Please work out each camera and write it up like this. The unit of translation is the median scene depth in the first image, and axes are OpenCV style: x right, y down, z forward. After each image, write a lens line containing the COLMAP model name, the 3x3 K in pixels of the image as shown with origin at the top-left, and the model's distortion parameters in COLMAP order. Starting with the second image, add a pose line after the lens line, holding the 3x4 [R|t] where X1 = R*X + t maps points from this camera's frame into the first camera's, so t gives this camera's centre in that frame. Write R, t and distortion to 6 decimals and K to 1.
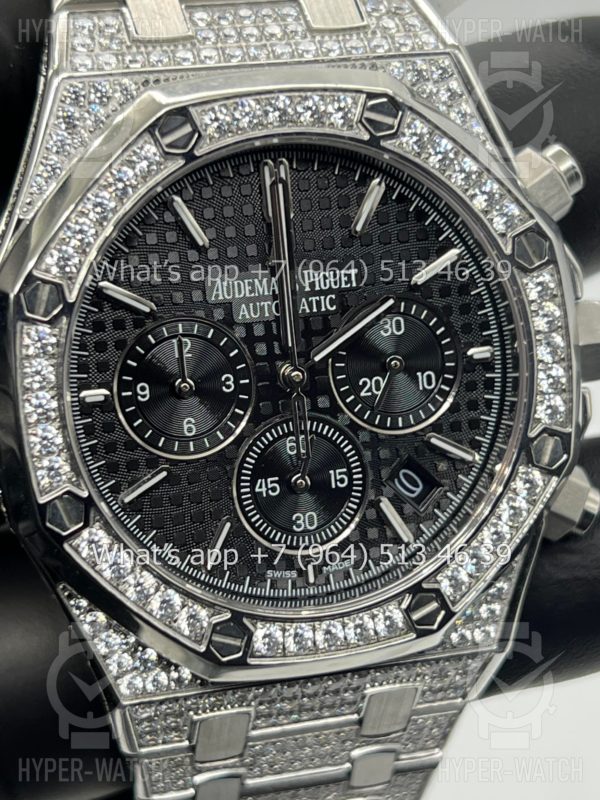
lens RADIAL K [[1882.9, 0, 296.9], [0, 1882.9, 408.3], [0, 0, 1]] dist [0.244713, 0.000000]
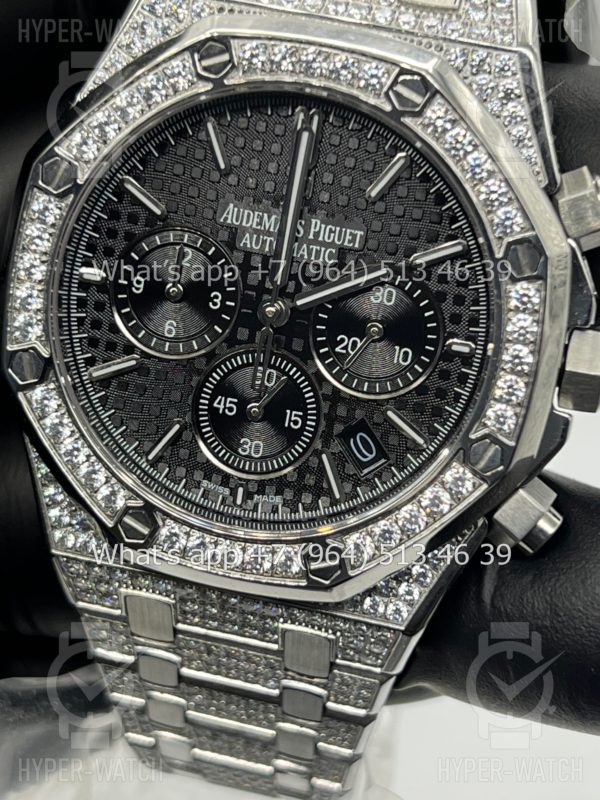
lens RADIAL K [[1882.9, 0, 298.1], [0, 1882.9, 396.9], [0, 0, 1]] dist [0.244713, 0.000000]
pose [[0.878553, 0.300245, -0.371481, 0.416050], [-0.295612, 0.952676, 0.070866, -0.050580], [0.375178, 0.047555, 0.925732, 0.028611]]
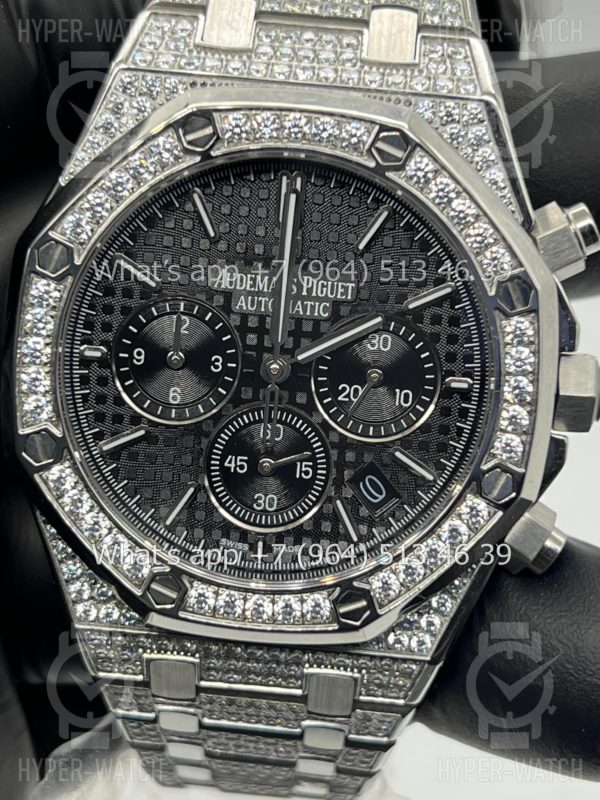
lens RADIAL K [[1882.9, 0, 298.3], [0, 1882.9, 393.7], [0, 0, 1]] dist [0.244713, 0.000000]
pose [[0.944793, 0.196472, -0.262231, 0.298831], [-0.196318, 0.980167, 0.027057, -0.035121], [0.262346, 0.025918, 0.964626, -0.049509]]
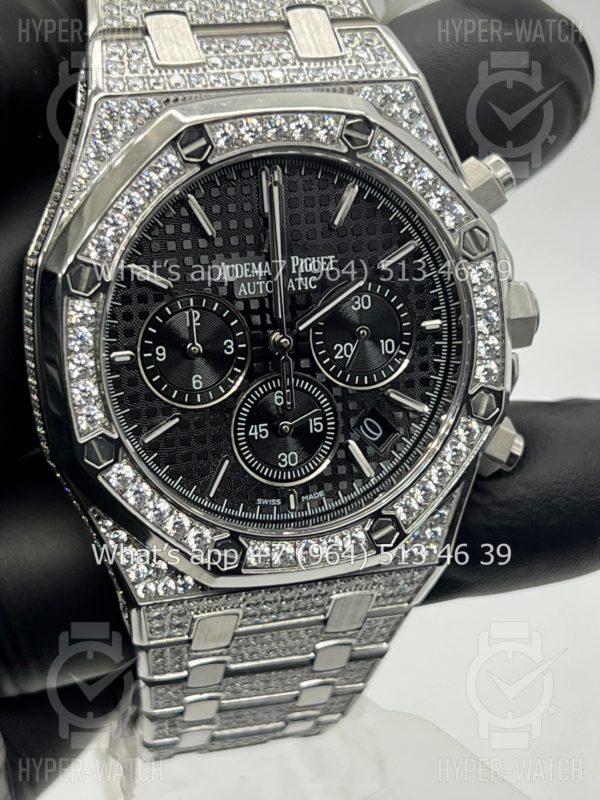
lens RADIAL K [[1882.9, 0, 303.8], [0, 1882.9, 403.5], [0, 0, 1]] dist [0.244713, 0.000000]
pose [[0.998091, 0.015153, 0.059871, -0.060361], [-0.017618, 0.999009, 0.040861, -0.027512], [-0.059193, -0.041838, 0.997369, -0.231155]]
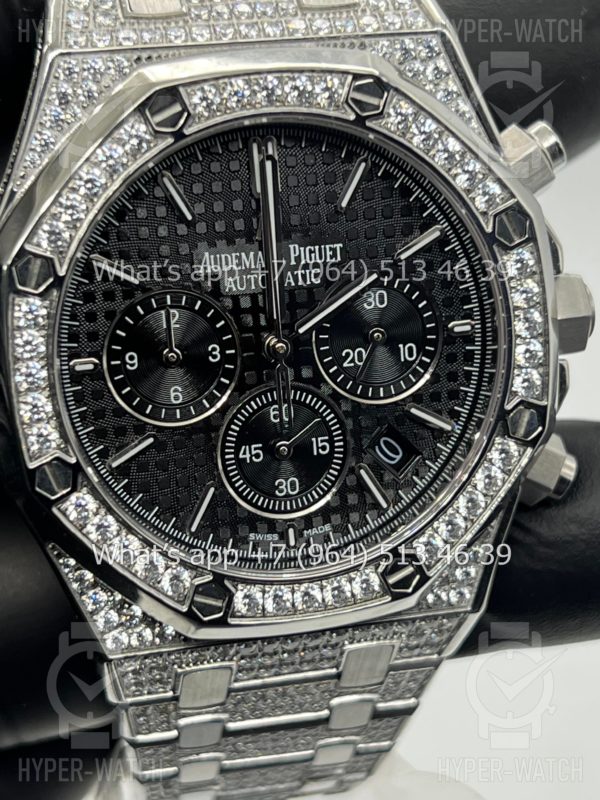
lens RADIAL K [[1882.9, 0, 303.5], [0, 1882.9, 398.7], [0, 0, 1]] dist [0.244713, 0.000000]
pose [[0.999718, 0.019720, -0.013231, 0.026331], [-0.019001, 0.998443, 0.052439, -0.043286], [0.014244, -0.052173, 0.998536, -0.032574]]
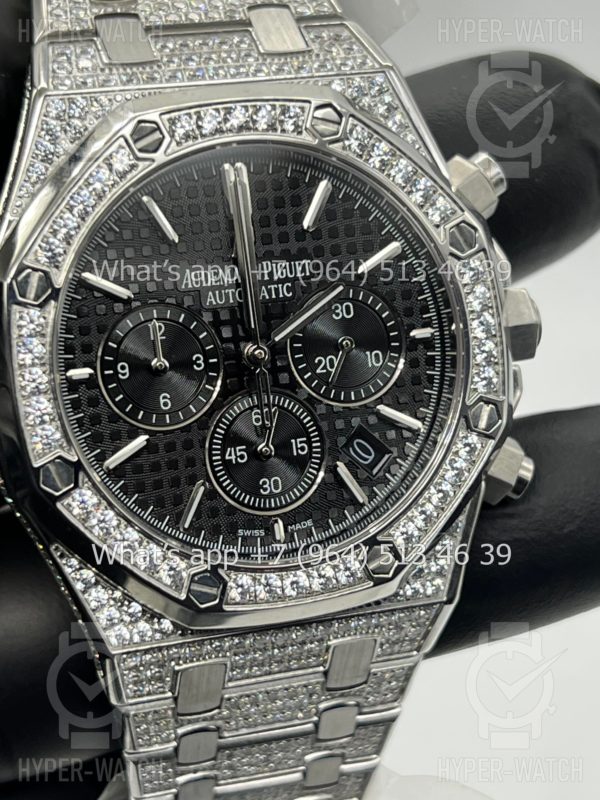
lens RADIAL K [[1882.9, 0, 295.8], [0, 1882.9, 407.6], [0, 0, 1]] dist [0.244713, 0.000000]
pose [[0.999171, -0.030026, 0.027499, -0.010250], [0.031965, 0.996818, -0.073024, 0.096865], [-0.025218, 0.073842, 0.996951, -0.118856]]
